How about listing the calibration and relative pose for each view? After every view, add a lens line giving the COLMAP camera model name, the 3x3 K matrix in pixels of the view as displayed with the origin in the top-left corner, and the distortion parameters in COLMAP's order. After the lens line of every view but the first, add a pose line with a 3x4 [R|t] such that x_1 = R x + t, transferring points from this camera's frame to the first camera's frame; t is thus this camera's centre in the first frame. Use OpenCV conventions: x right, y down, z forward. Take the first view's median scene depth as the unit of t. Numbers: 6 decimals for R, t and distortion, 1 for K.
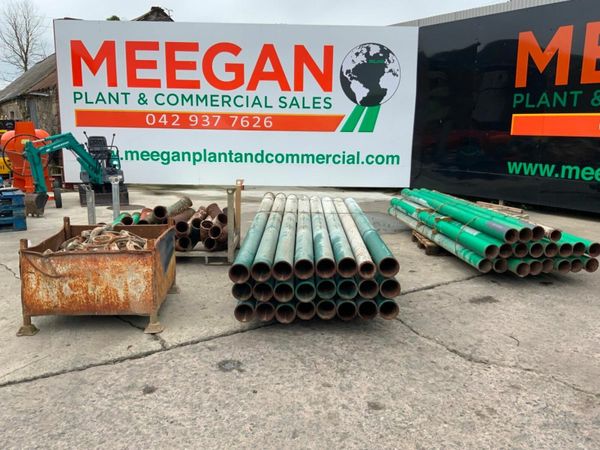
lens RADIAL K [[495.4, 0, 297.8], [0, 495.4, 223.1], [0, 0, 1]] dist [0.091461, -0.179359]
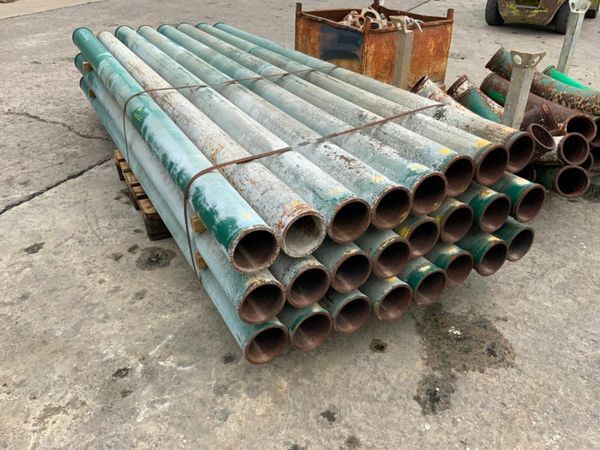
lens RADIAL K [[498.3, 0, 300.0], [0, 498.3, 225.0], [0, 0, 1]] dist [0.054855, -0.102664]
pose [[-0.875037, 0.229009, -0.426457, 0.098242], [-0.114730, 0.757781, 0.642344, -0.103501], [0.470263, 0.611002, -0.636812, 0.643598]]
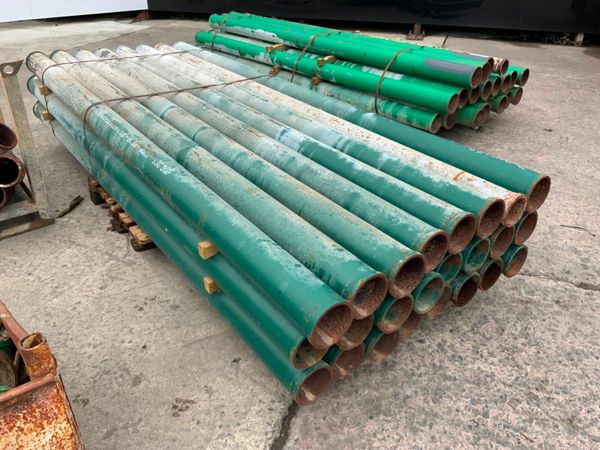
lens RADIAL K [[498.3, 0, 300.0], [0, 498.3, 225.0], [0, 0, 1]] dist [0.054855, -0.102664]
pose [[0.790795, -0.315568, 0.524462, -0.093754], [0.115696, 0.918469, 0.378192, -0.034195], [-0.601047, -0.238395, 0.762831, 0.223929]]
